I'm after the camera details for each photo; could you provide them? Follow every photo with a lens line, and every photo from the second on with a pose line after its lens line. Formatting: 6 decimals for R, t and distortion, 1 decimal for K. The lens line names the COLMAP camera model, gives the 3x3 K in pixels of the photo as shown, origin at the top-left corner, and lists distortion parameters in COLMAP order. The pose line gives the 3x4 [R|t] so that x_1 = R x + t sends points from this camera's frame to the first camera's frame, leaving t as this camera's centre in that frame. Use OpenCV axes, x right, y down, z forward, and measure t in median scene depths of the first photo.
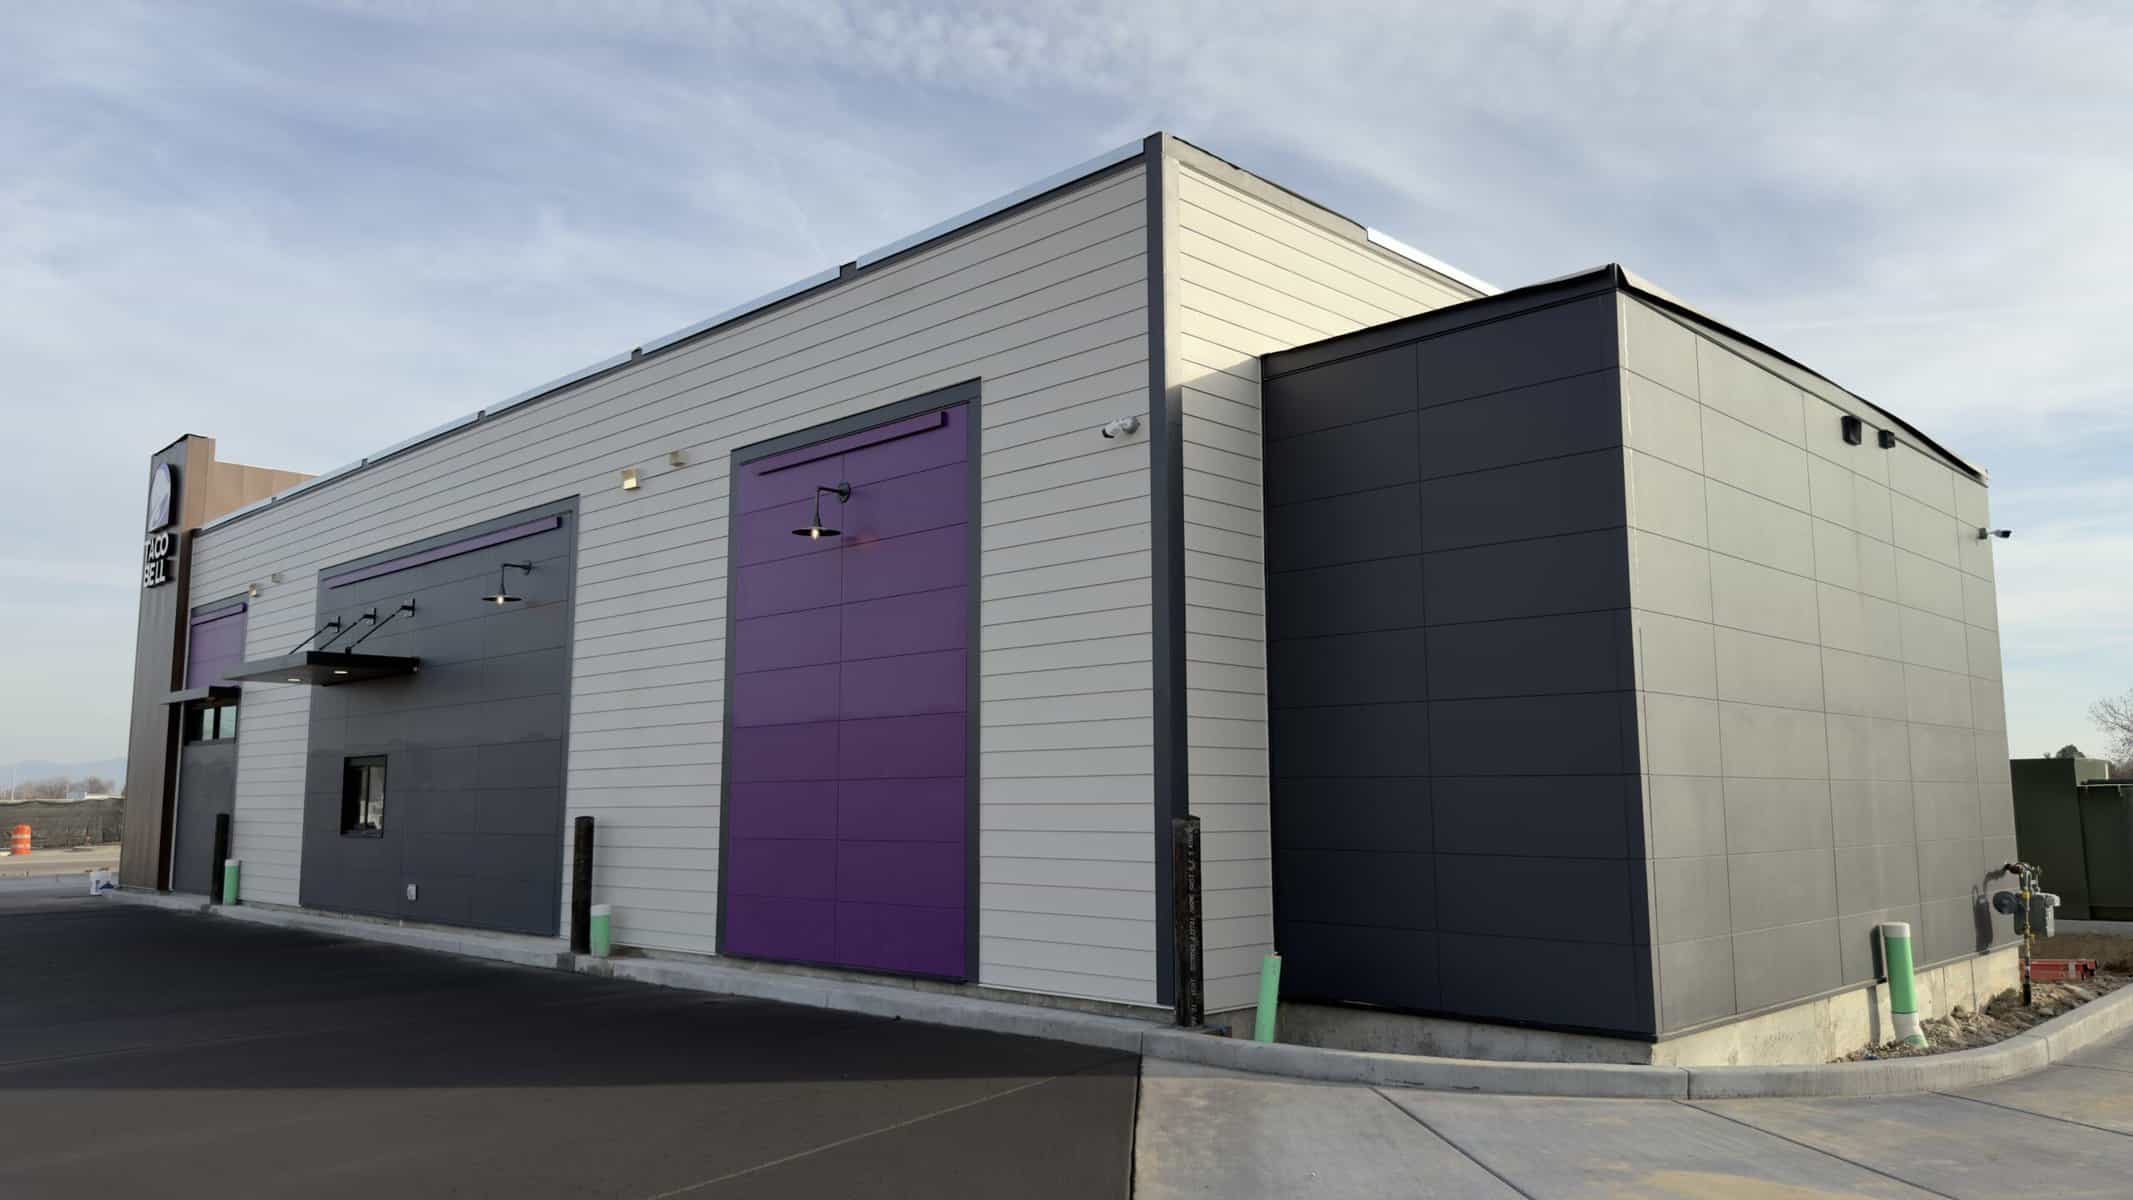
lens RADIAL K [[1490.5, 0, 1059.8], [0, 1490.5, 603.0], [0, 0, 1]] dist [0.075648, -0.104442]
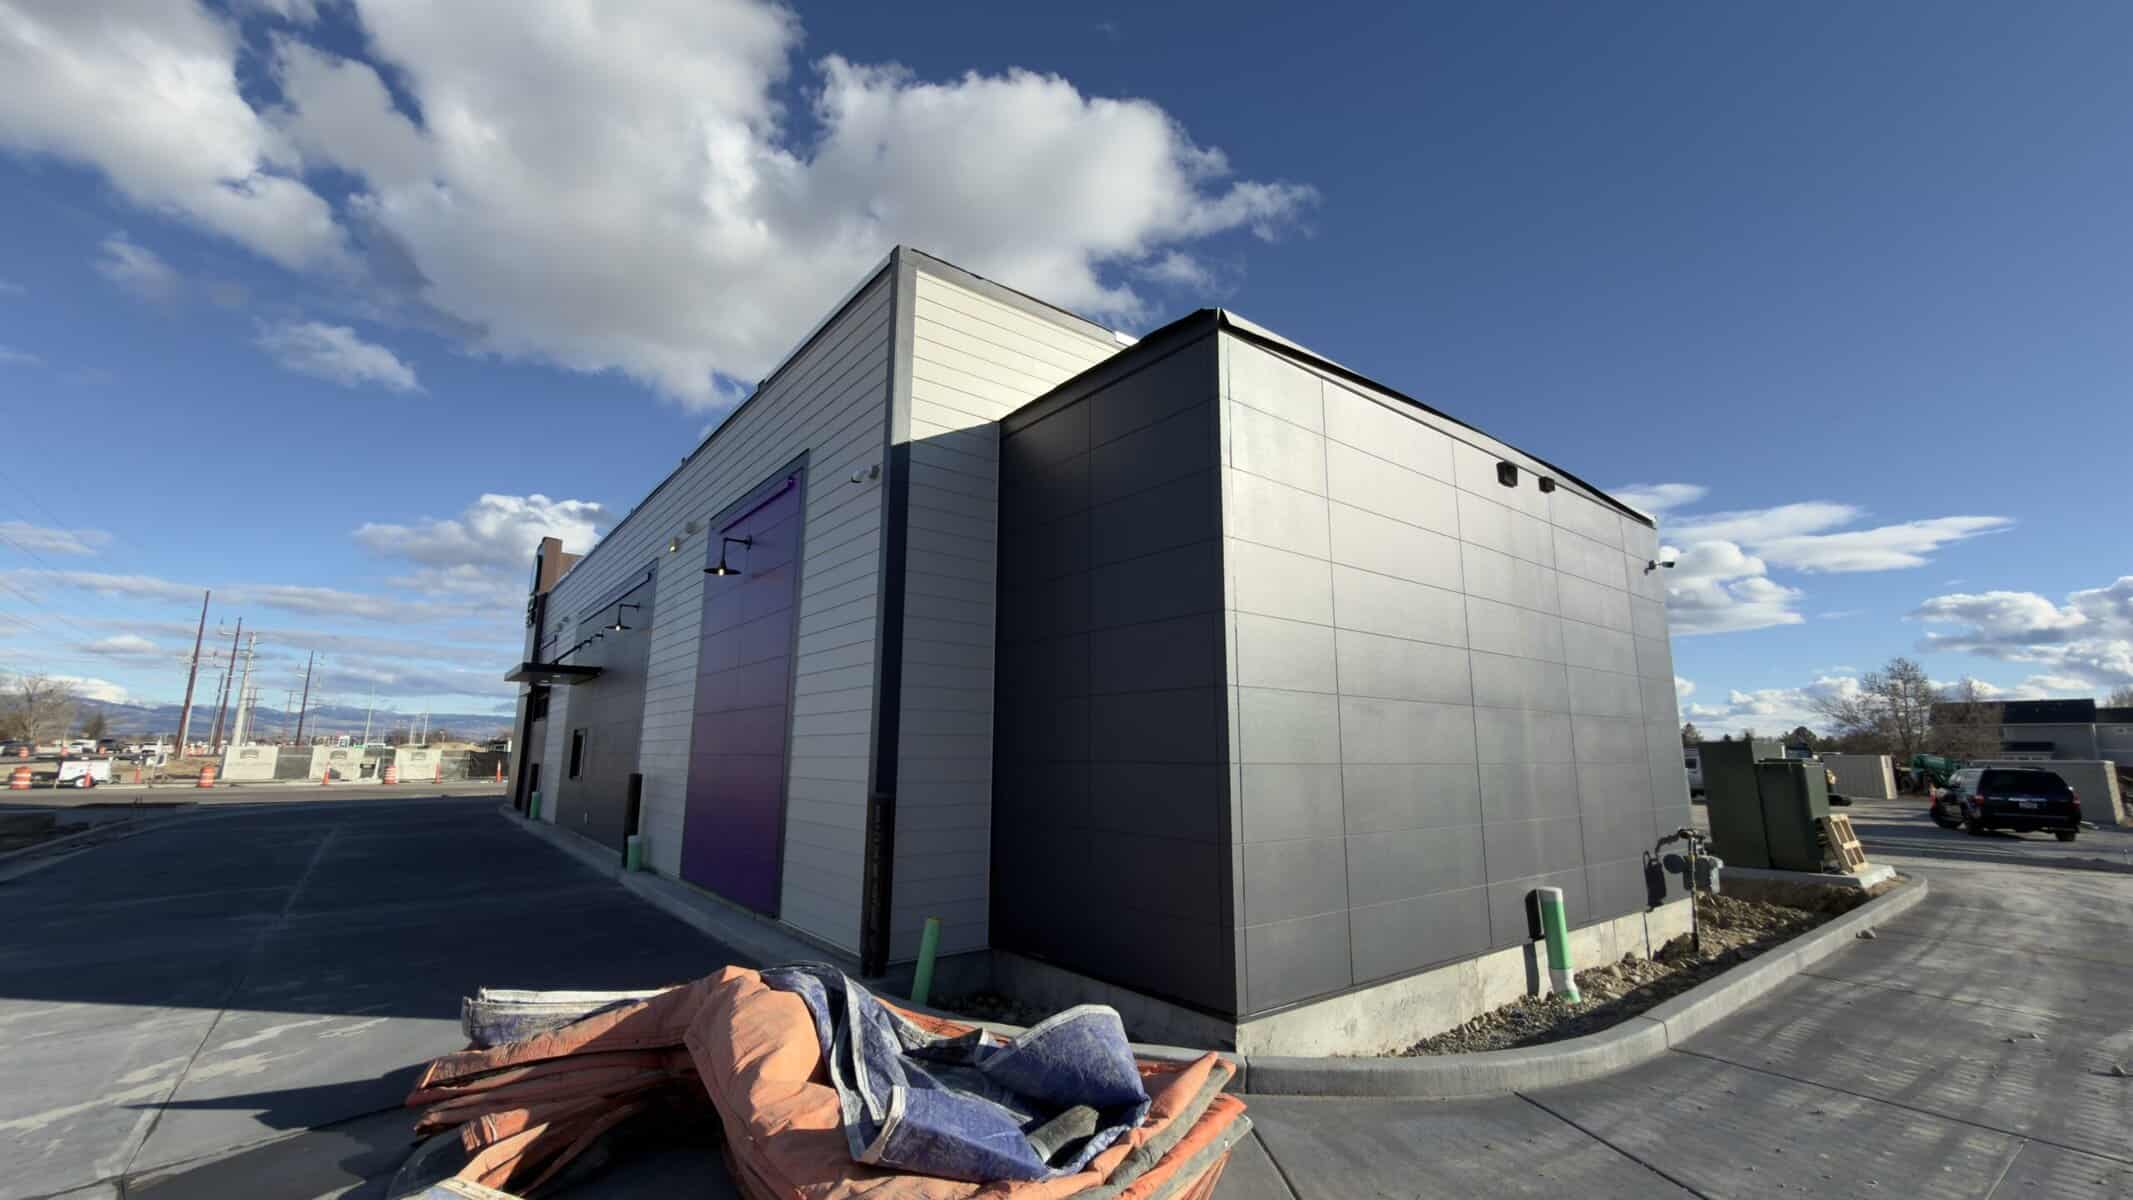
lens RADIAL K [[850.7, 0, 1062.2], [0, 850.7, 591.8], [0, 0, 1]] dist [-0.001198, 0.000243]
pose [[0.992173, -0.012373, -0.124258, 0.241815], [0.005225, 0.998321, -0.057683, 0.018177], [0.124763, 0.056583, 0.990572, 0.266618]]
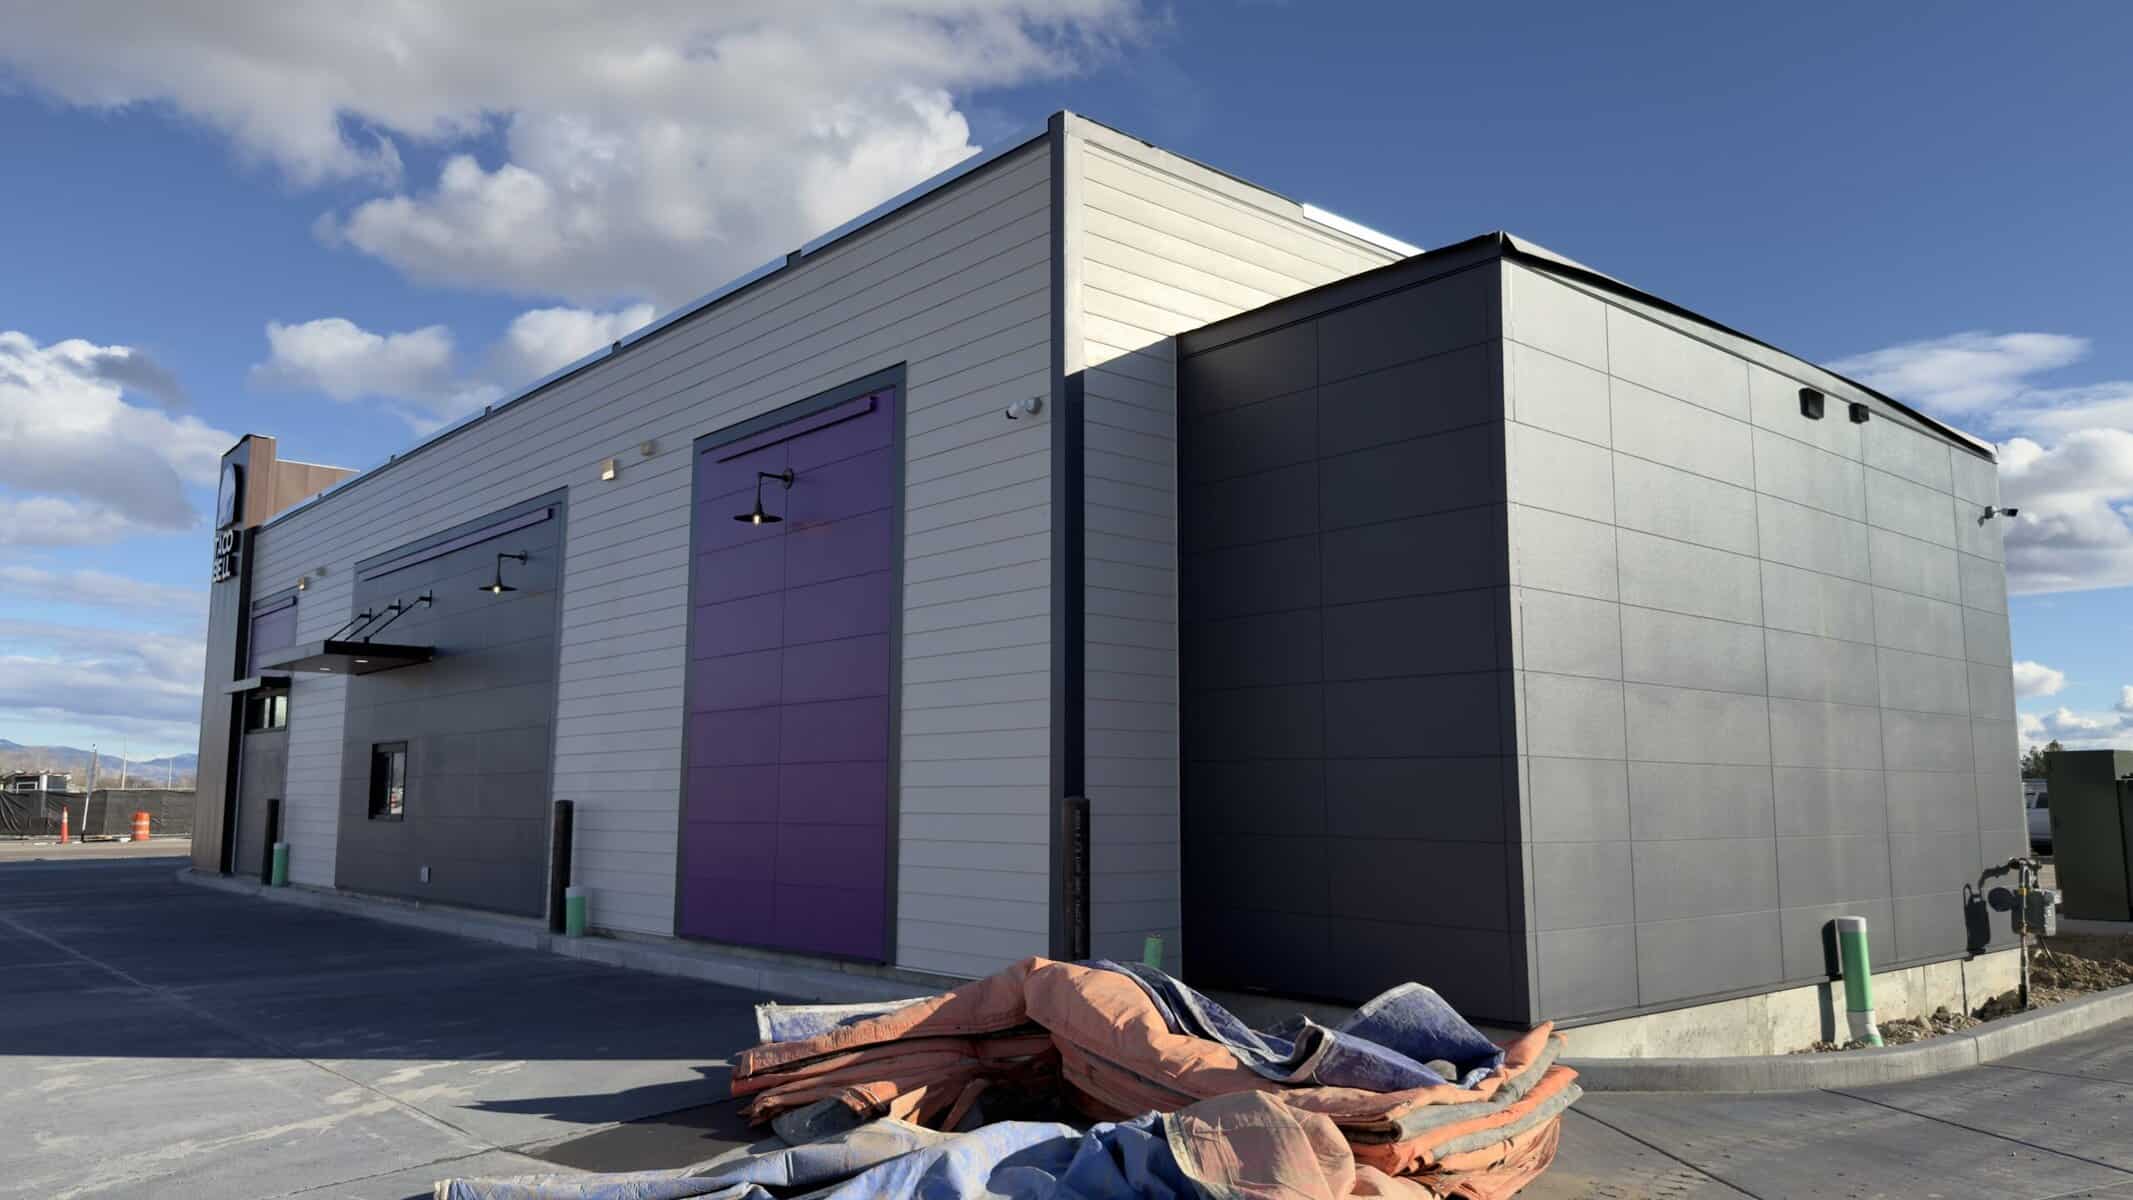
lens RADIAL K [[1490.5, 0, 1058.4], [0, 1490.5, 593.9], [0, 0, 1]] dist [0.075648, -0.104442]
pose [[0.997205, -0.003844, -0.074618, 0.114157], [0.003544, 0.999985, -0.004156, 0.008637], [0.074633, 0.003879, 0.997204, 0.008104]]
